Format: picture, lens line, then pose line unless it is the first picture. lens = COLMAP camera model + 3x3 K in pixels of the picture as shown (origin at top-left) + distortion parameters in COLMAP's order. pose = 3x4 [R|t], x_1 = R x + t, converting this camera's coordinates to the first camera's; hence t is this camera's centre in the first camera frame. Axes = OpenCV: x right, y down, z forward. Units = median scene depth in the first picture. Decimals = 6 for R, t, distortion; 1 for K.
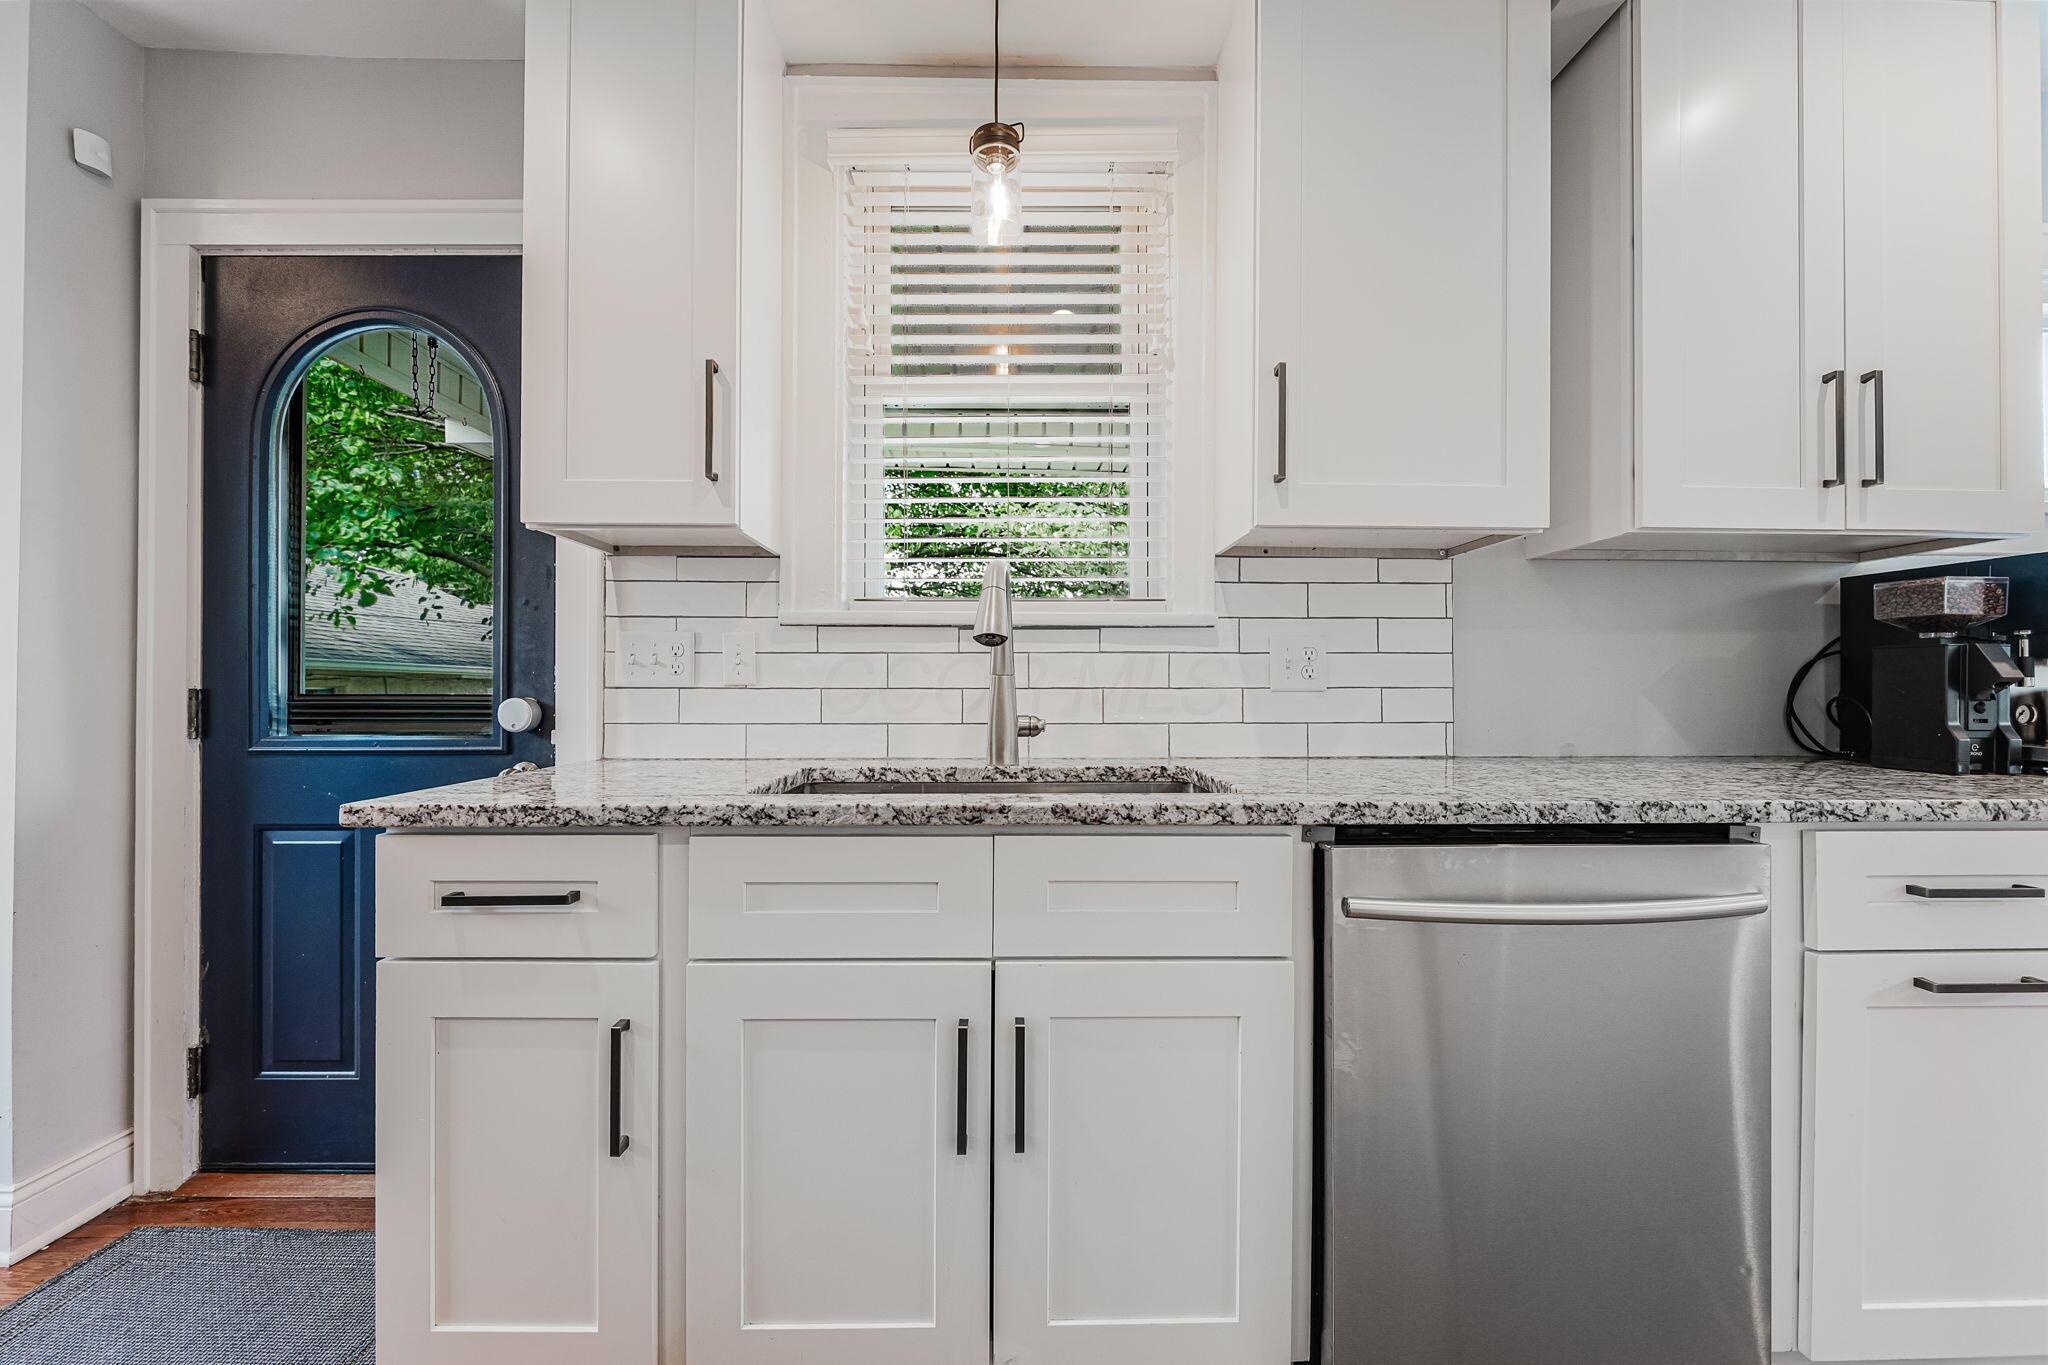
lens RADIAL K [[811.0, 0, 1024.0], [0, 811.0, 682.5], [0, 0, 1]] dist [-0.001910, -0.000508]
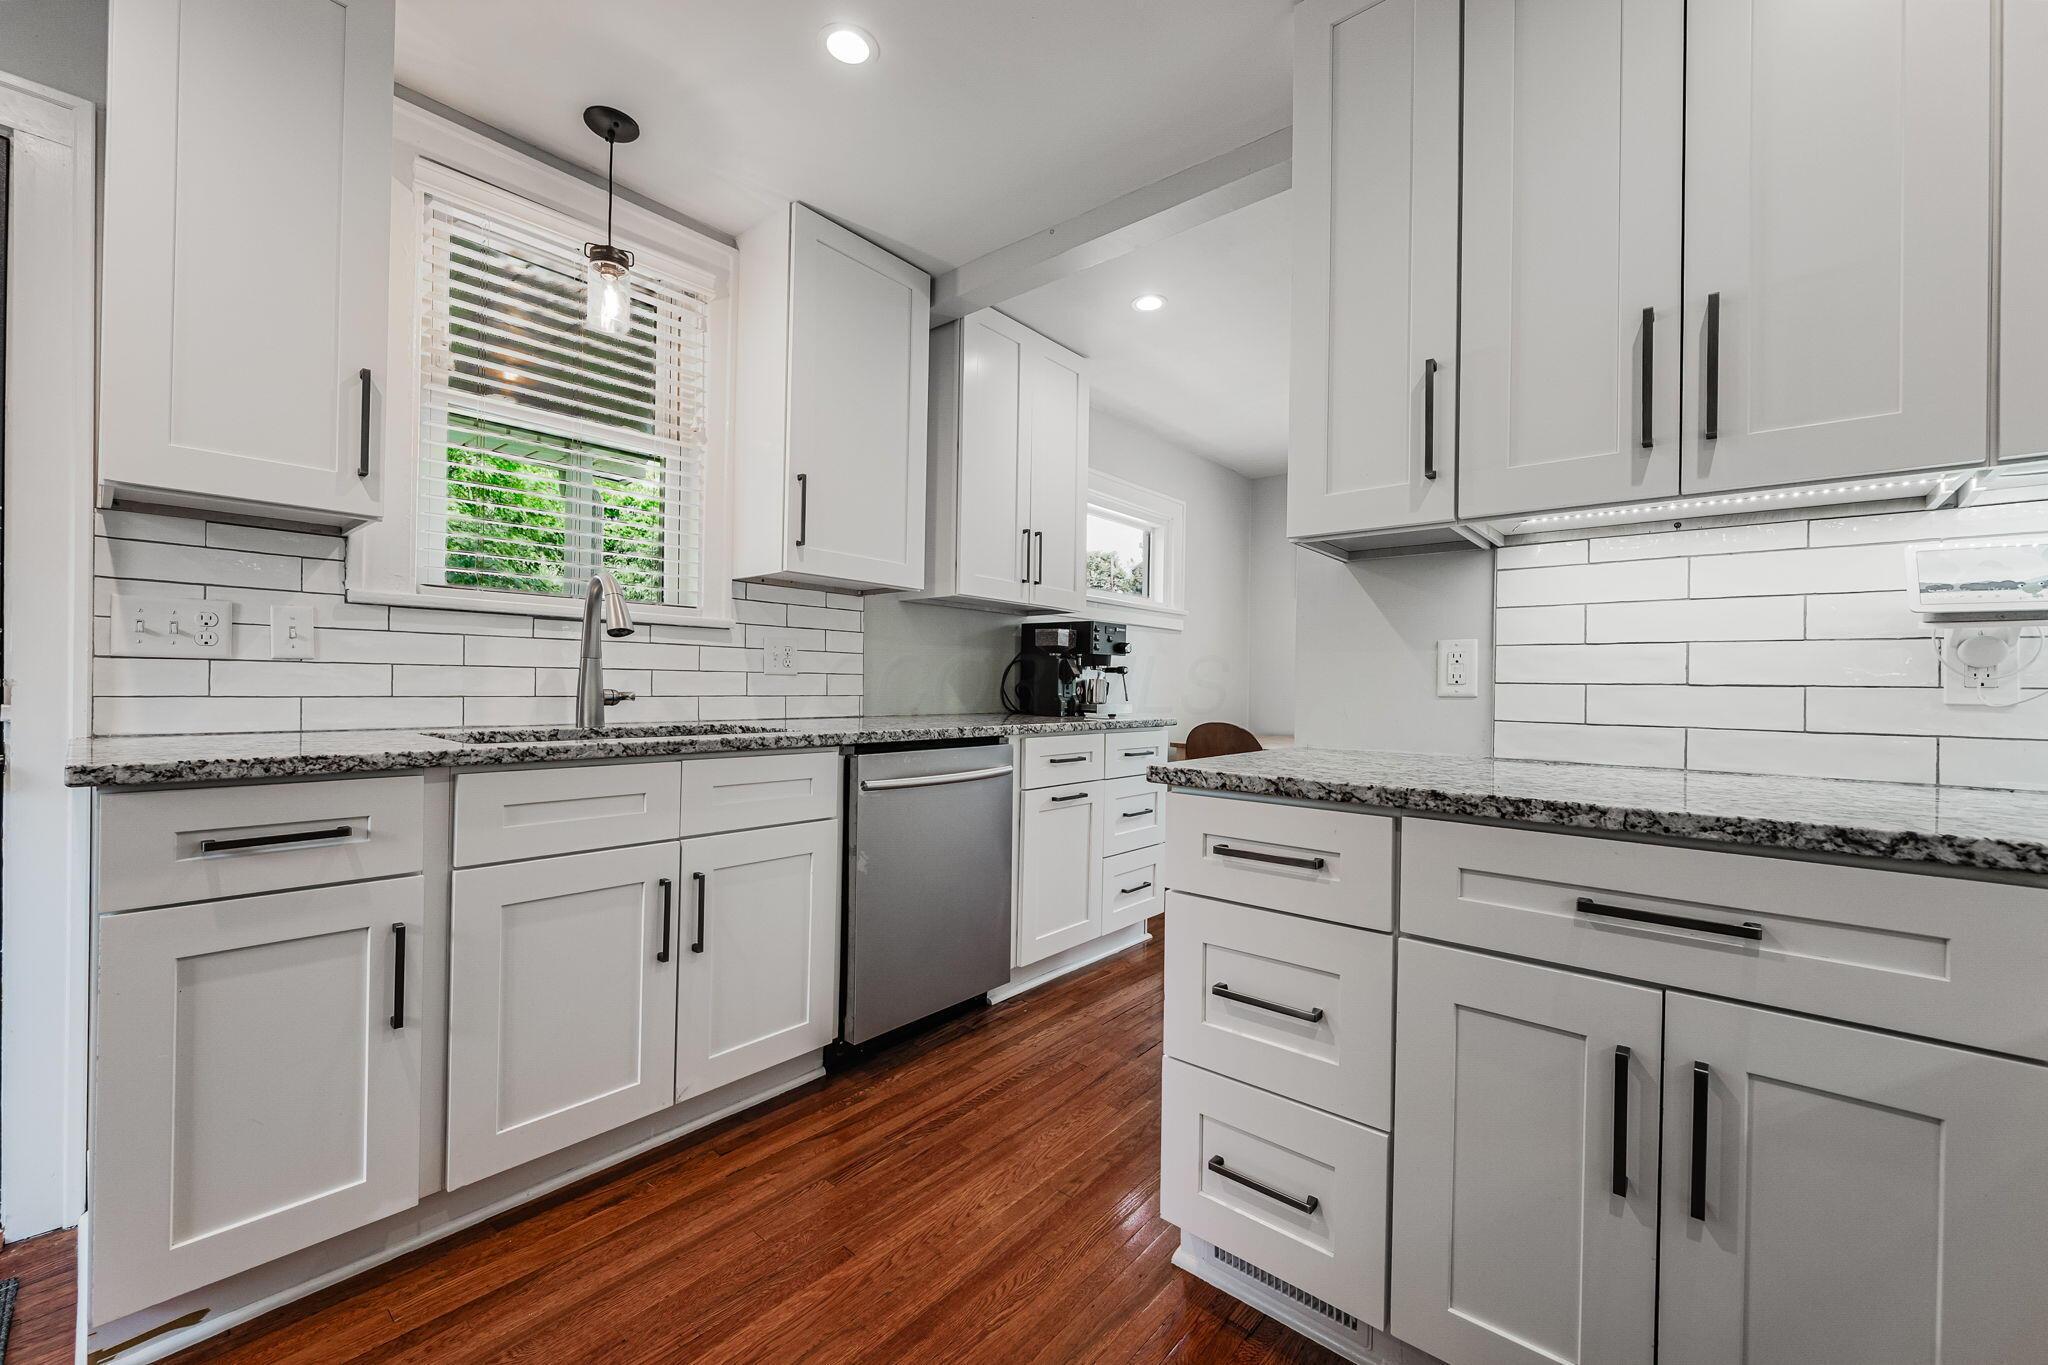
lens RADIAL K [[811.0, 0, 1024.0], [0, 811.0, 682.5], [0, 0, 1]] dist [-0.001910, -0.000508]
pose [[0.665240, 0.011970, 0.746533, -0.604202], [-0.020382, 0.999790, 0.002132, 0.015021], [-0.746351, -0.016634, 0.665345, -0.428573]]
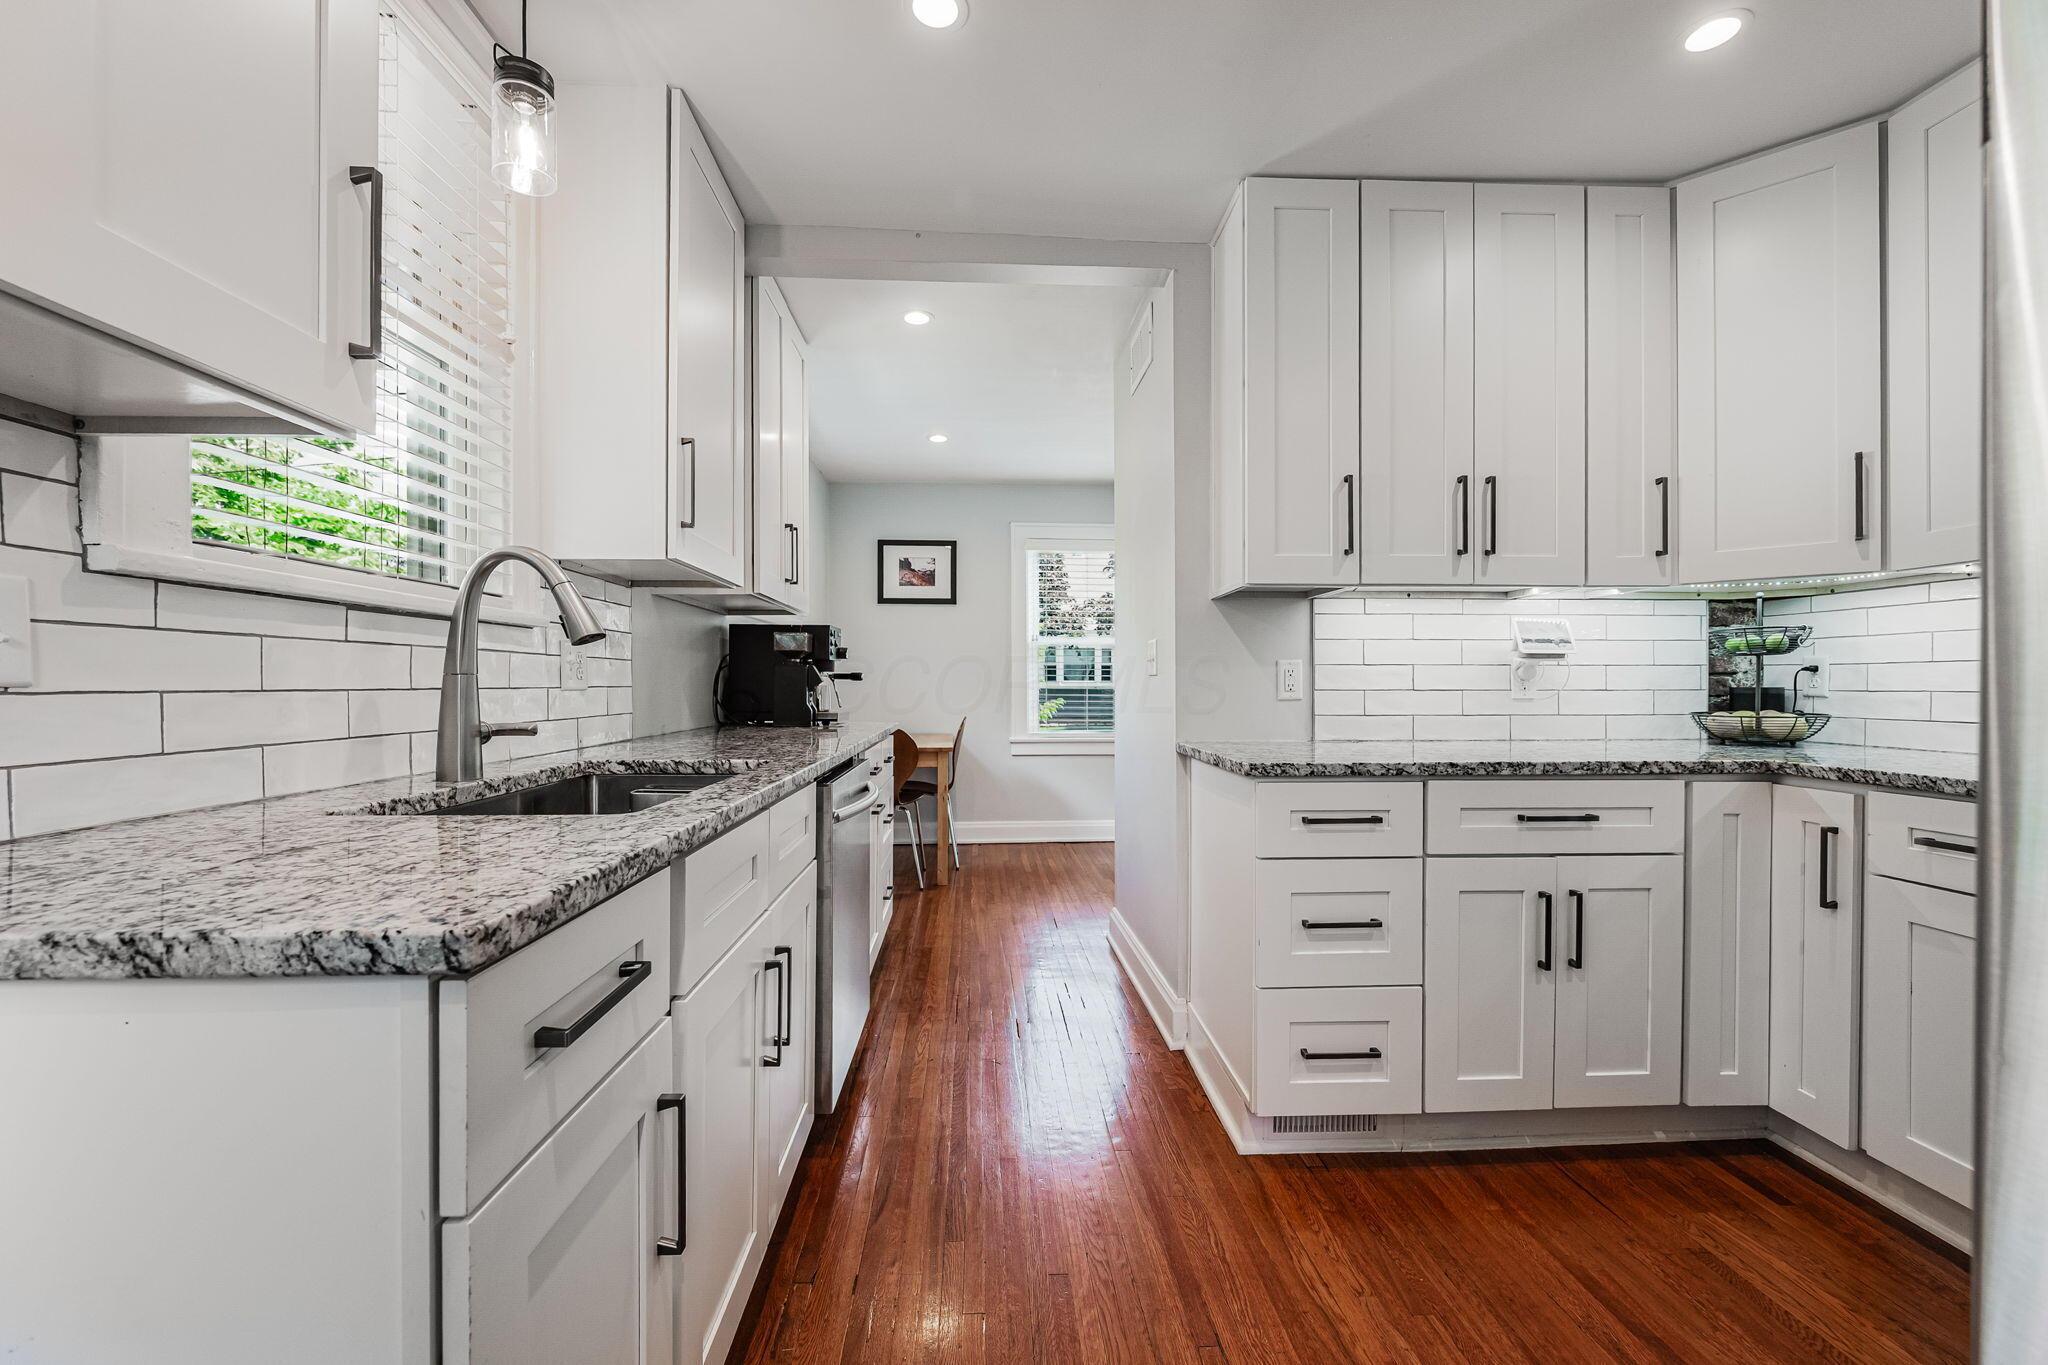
lens RADIAL K [[831.2, 0, 1024.0], [0, 831.2, 682.5], [0, 0, 1]] dist [-0.001465, -0.000125]
pose [[-0.029661, 0.001233, 0.999559, -1.031083], [-0.007805, 0.999968, -0.001465, -0.003920], [-0.999530, -0.007845, -0.029651, 0.504416]]
